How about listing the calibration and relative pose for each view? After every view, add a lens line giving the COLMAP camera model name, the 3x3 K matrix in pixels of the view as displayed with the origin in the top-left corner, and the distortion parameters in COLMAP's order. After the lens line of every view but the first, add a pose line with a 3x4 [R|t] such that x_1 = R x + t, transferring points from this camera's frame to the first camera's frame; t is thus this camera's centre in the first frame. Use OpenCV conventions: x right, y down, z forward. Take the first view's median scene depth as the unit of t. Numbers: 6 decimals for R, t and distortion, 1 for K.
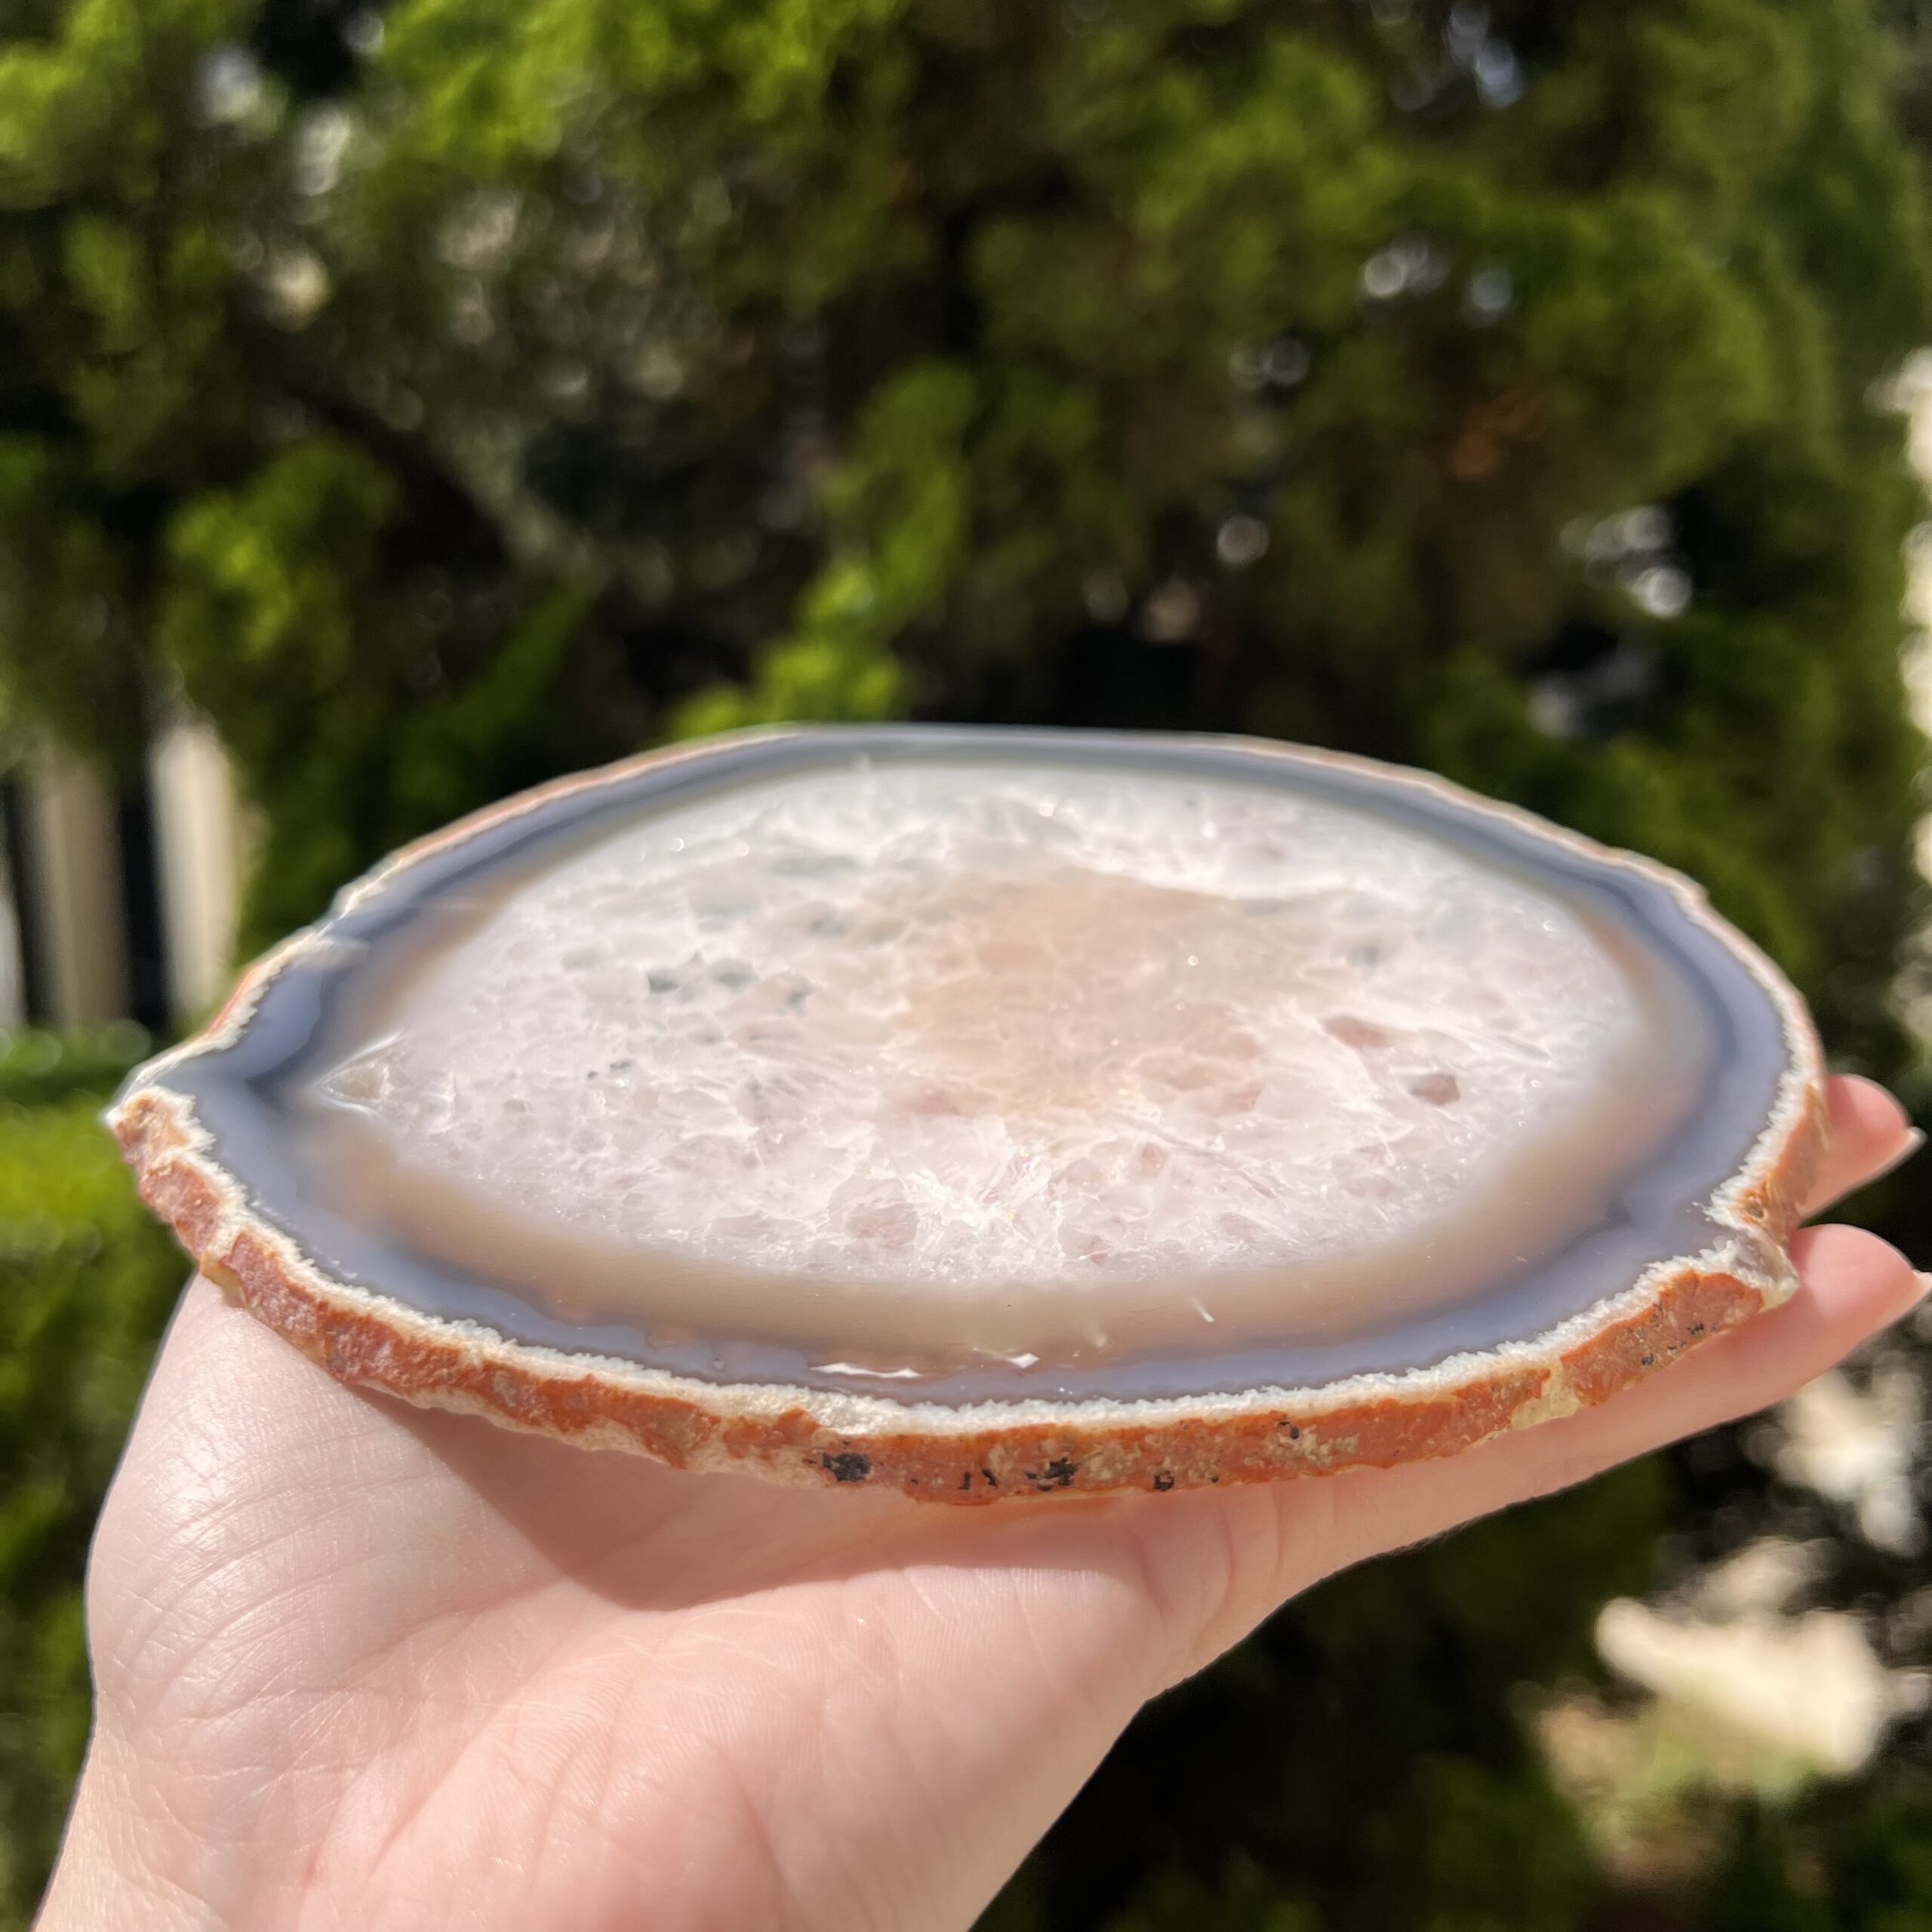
lens RADIAL K [[1993.2, 0, 959.4], [0, 1993.2, 973.1], [0, 0, 1]] dist [-0.027639, 0.000000]
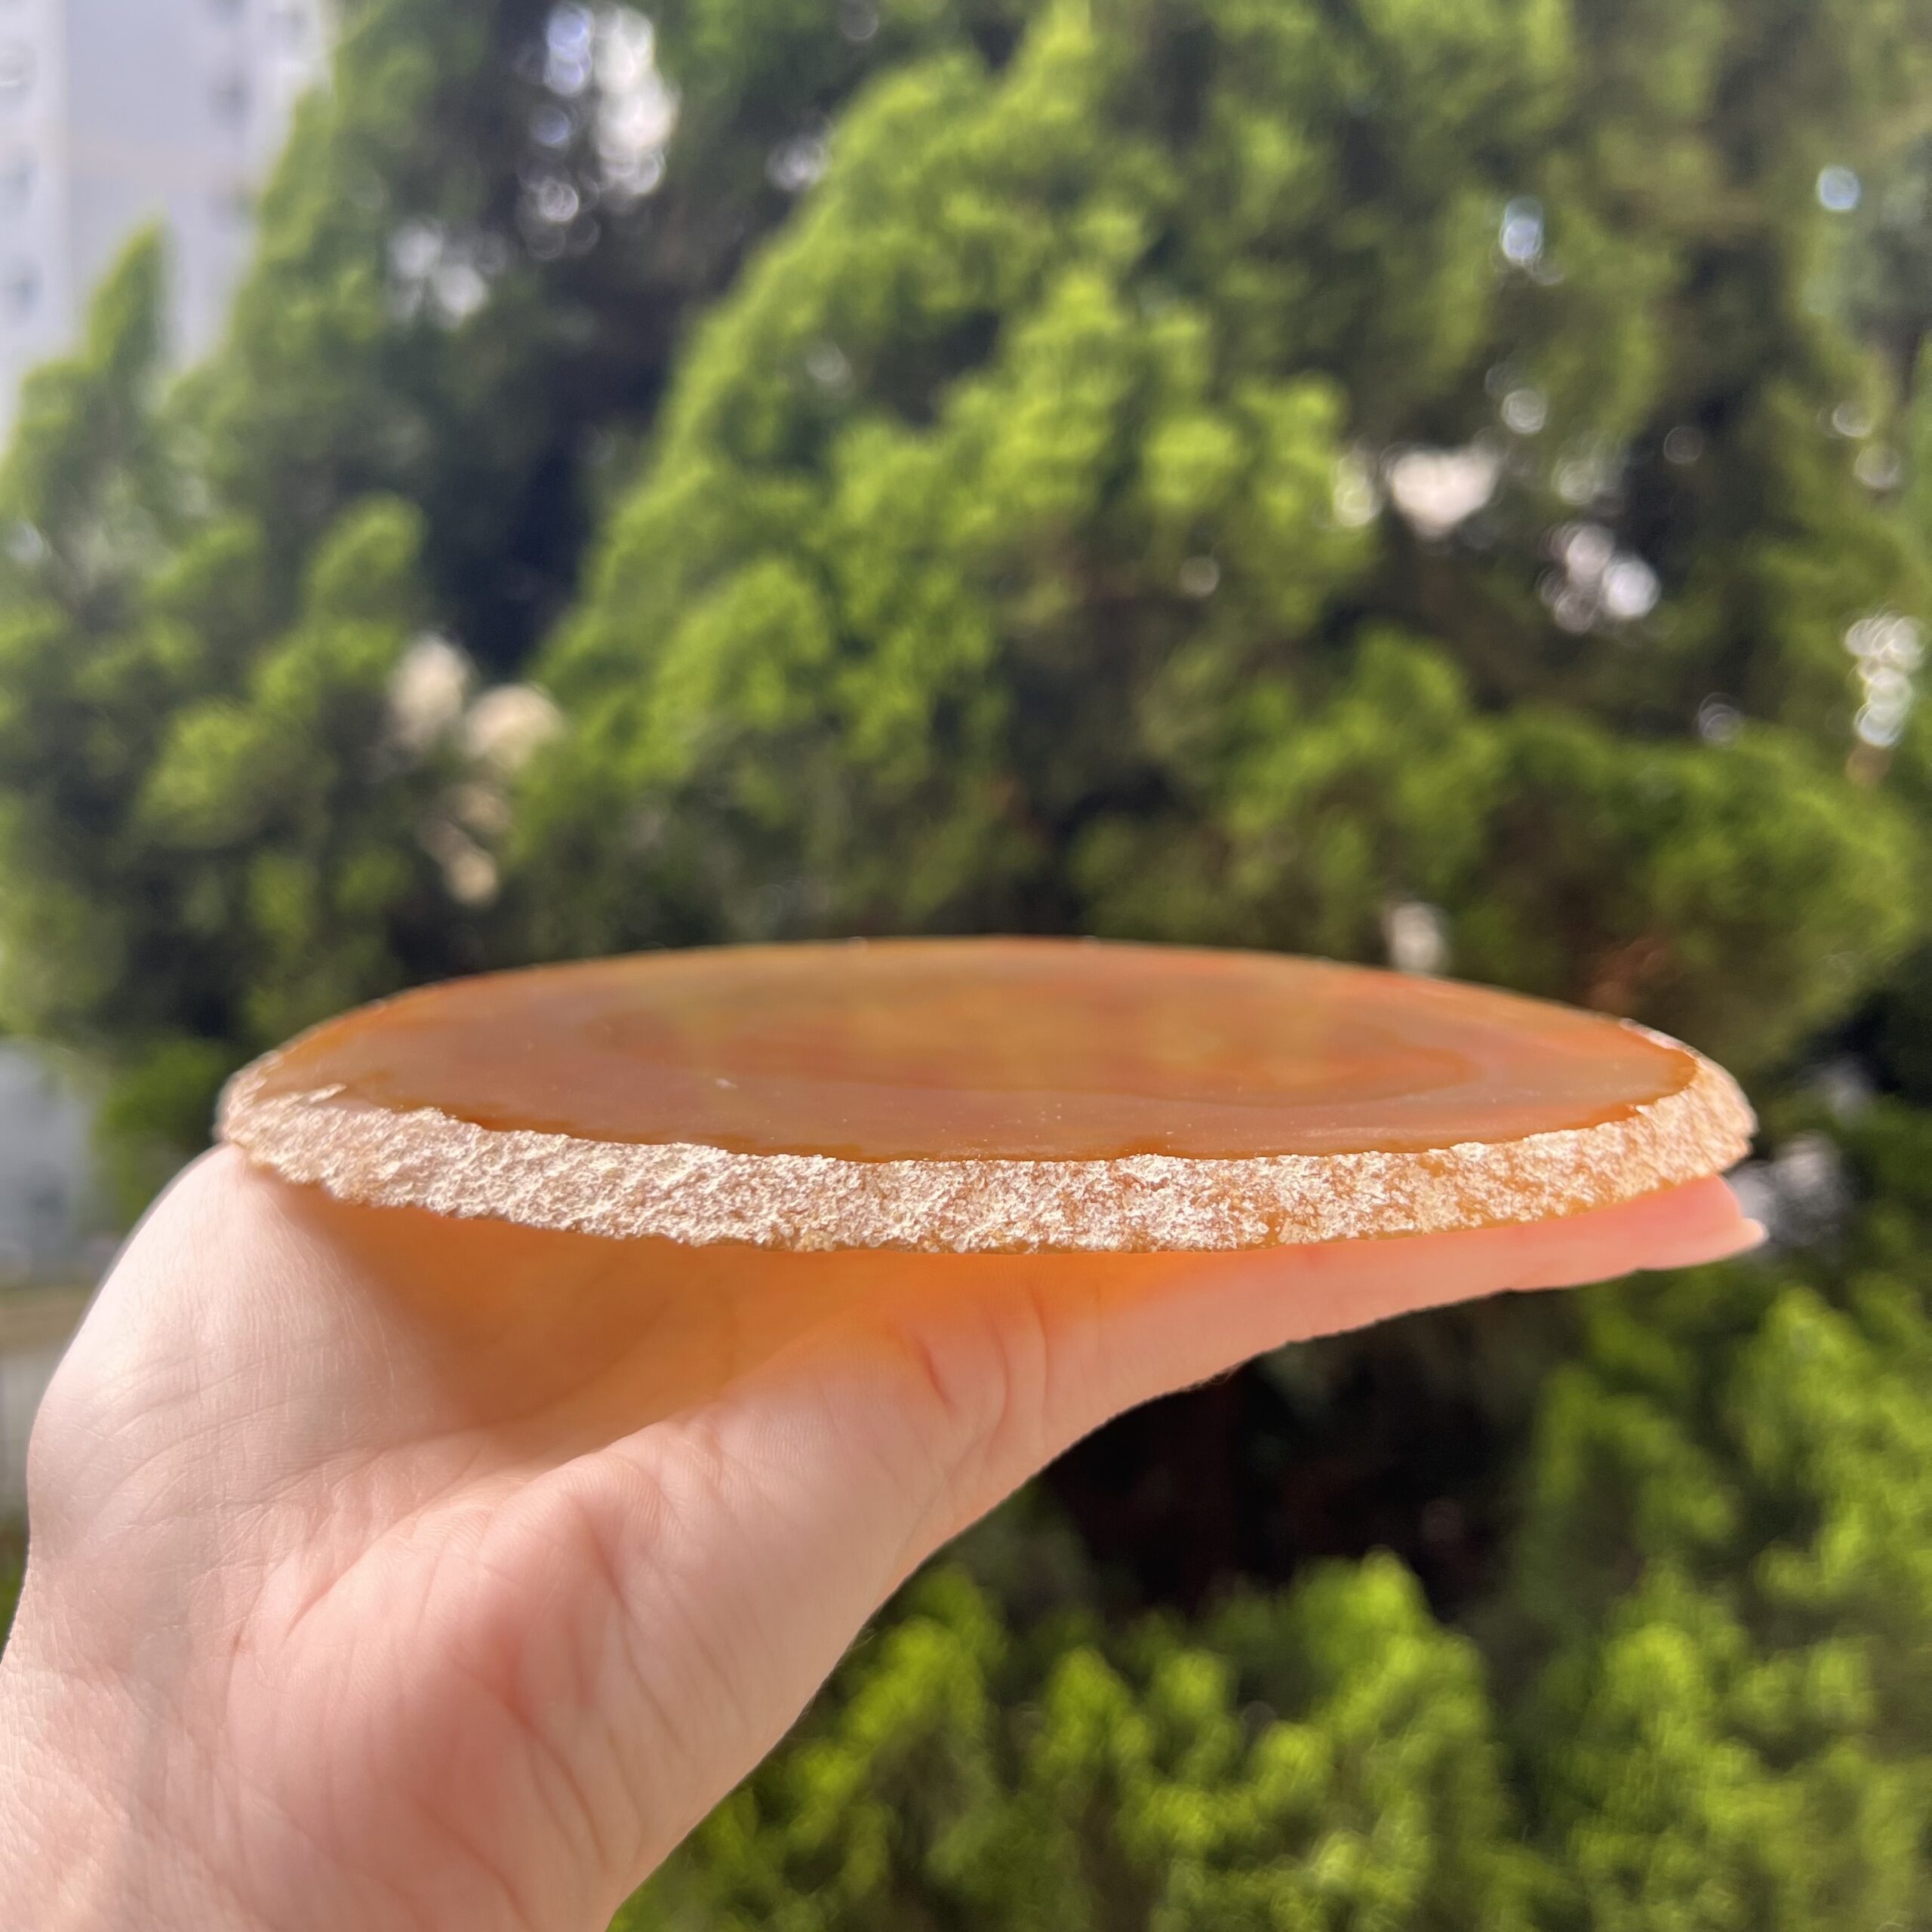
lens RADIAL K [[1993.2, 0, 951.0], [0, 1993.2, 957.4], [0, 0, 1]] dist [-0.027639, 0.000000]
pose [[0.992304, -0.044402, -0.115592, 0.052580], [0.019902, 0.978550, -0.205044, -0.089327], [0.122217, 0.201166, 0.971903, -0.006179]]
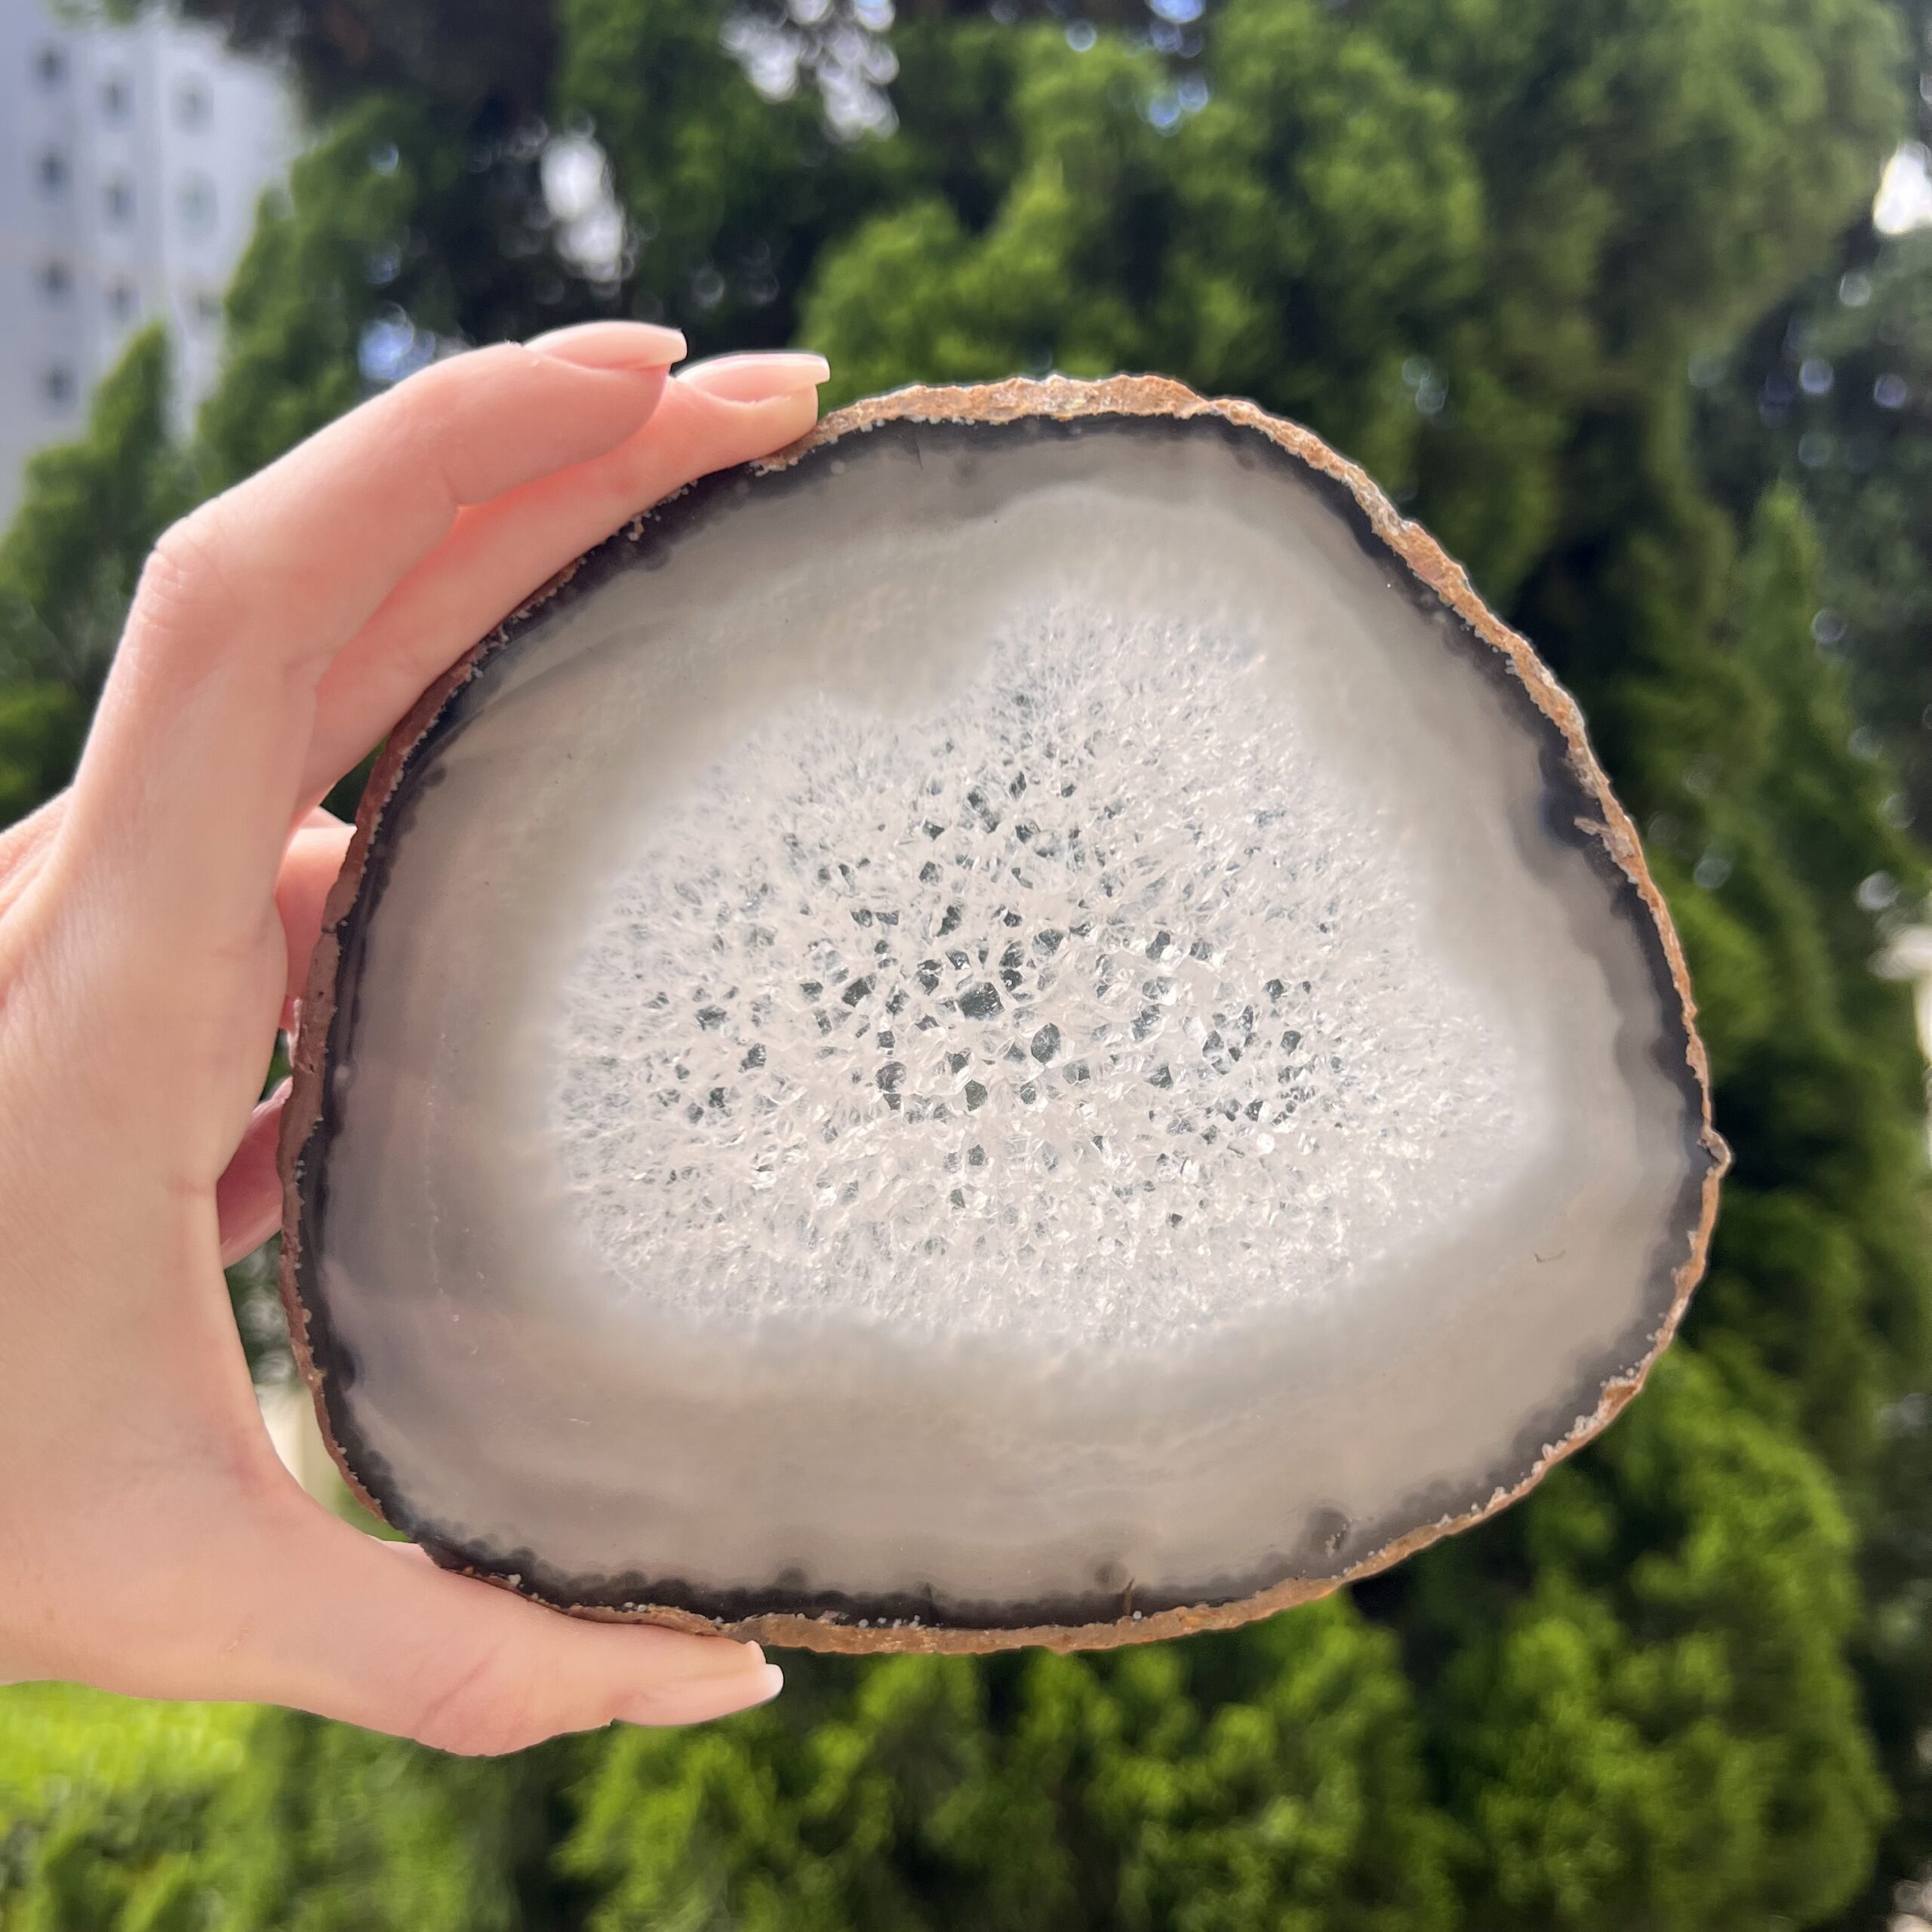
lens RADIAL K [[1993.2, 0, 958.6], [0, 1993.2, 1083.4], [0, 0, 1]] dist [-0.027639, 0.000000]
pose [[0.999351, -0.028691, -0.021796, -0.020277], [0.023838, 0.980086, -0.197140, -0.049558], [0.027018, 0.196492, 0.980133, -0.102049]]
